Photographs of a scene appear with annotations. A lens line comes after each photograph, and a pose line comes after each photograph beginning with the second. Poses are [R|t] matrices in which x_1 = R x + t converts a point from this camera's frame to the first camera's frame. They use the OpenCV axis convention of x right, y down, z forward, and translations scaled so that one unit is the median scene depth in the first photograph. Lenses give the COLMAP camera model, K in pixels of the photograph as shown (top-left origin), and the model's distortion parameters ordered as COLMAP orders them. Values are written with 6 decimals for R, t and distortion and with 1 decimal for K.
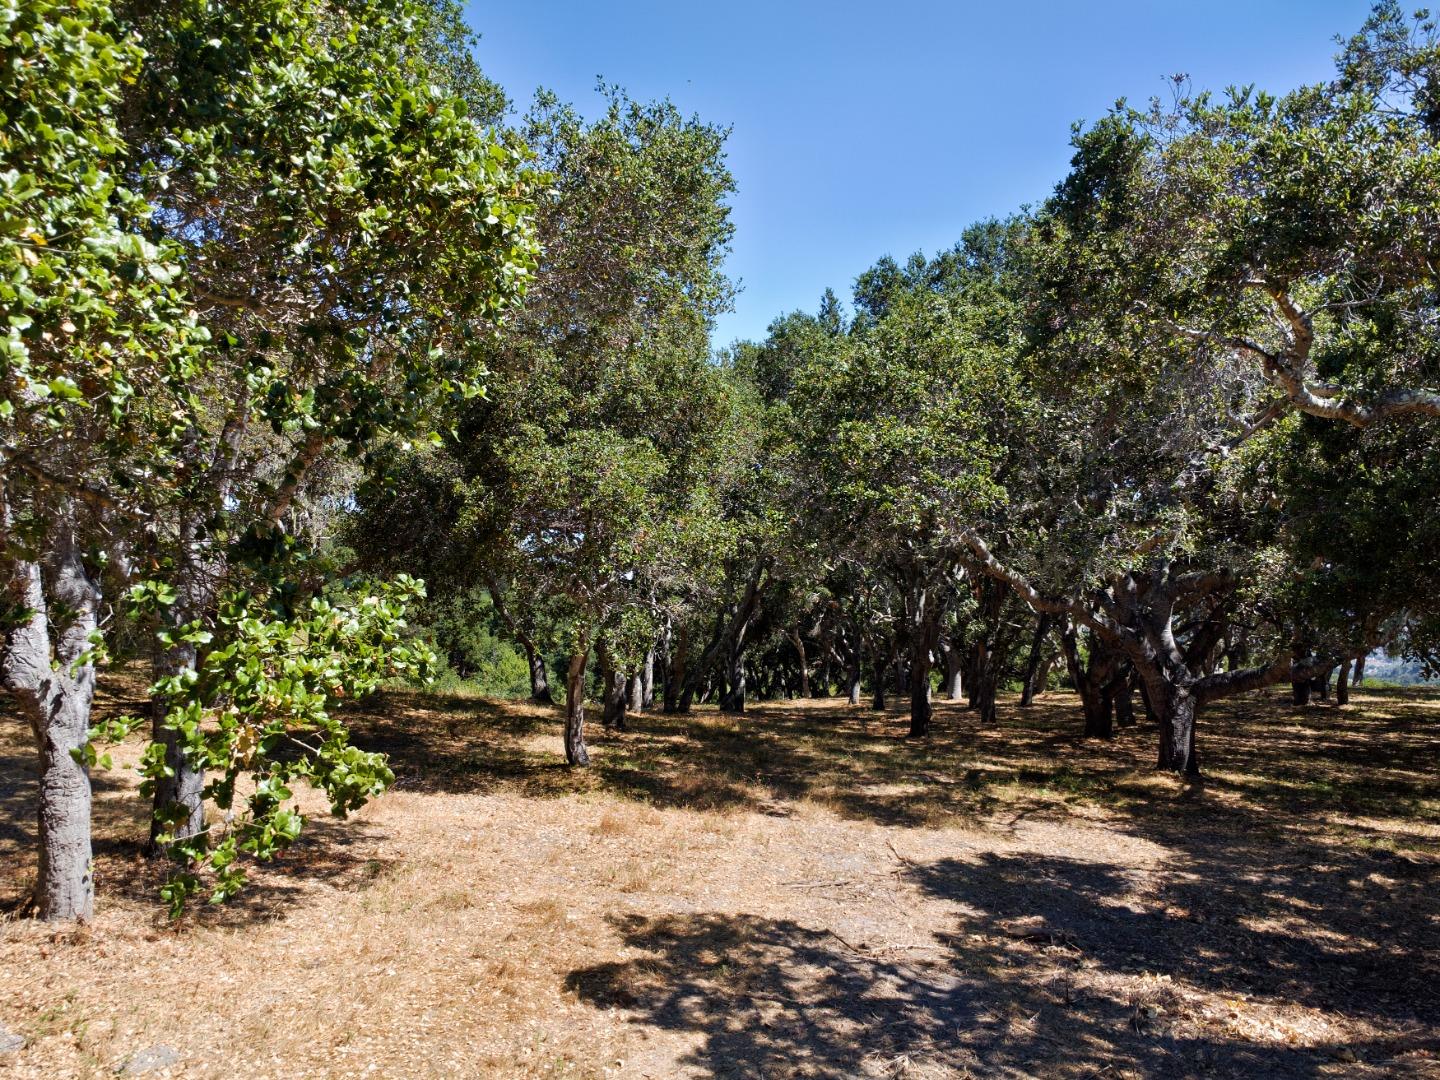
lens RADIAL K [[1061.7, 0, 724.9], [0, 1061.7, 541.5], [0, 0, 1]] dist [0.050788, -0.046413]
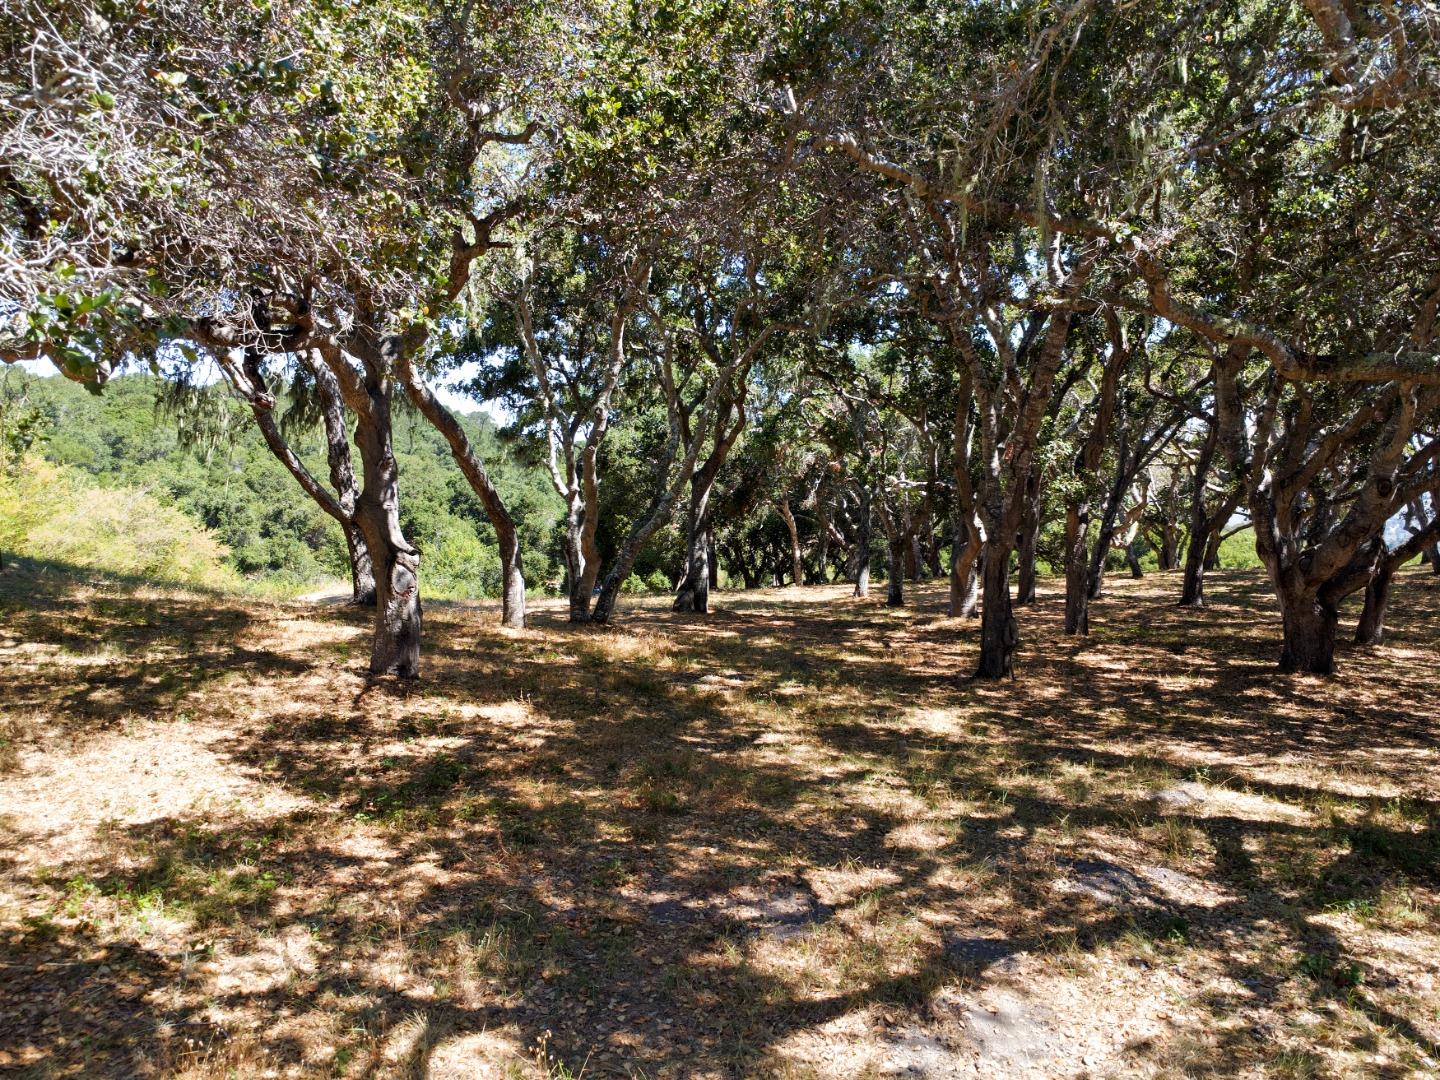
lens RADIAL K [[1061.7, 0, 724.9], [0, 1061.7, 541.5], [0, 0, 1]] dist [0.050788, -0.046413]
pose [[0.999964, -0.007754, 0.003503, 0.021444], [0.007305, 0.993471, 0.113855, 0.026089], [-0.004363, -0.113825, 0.993491, 0.241514]]
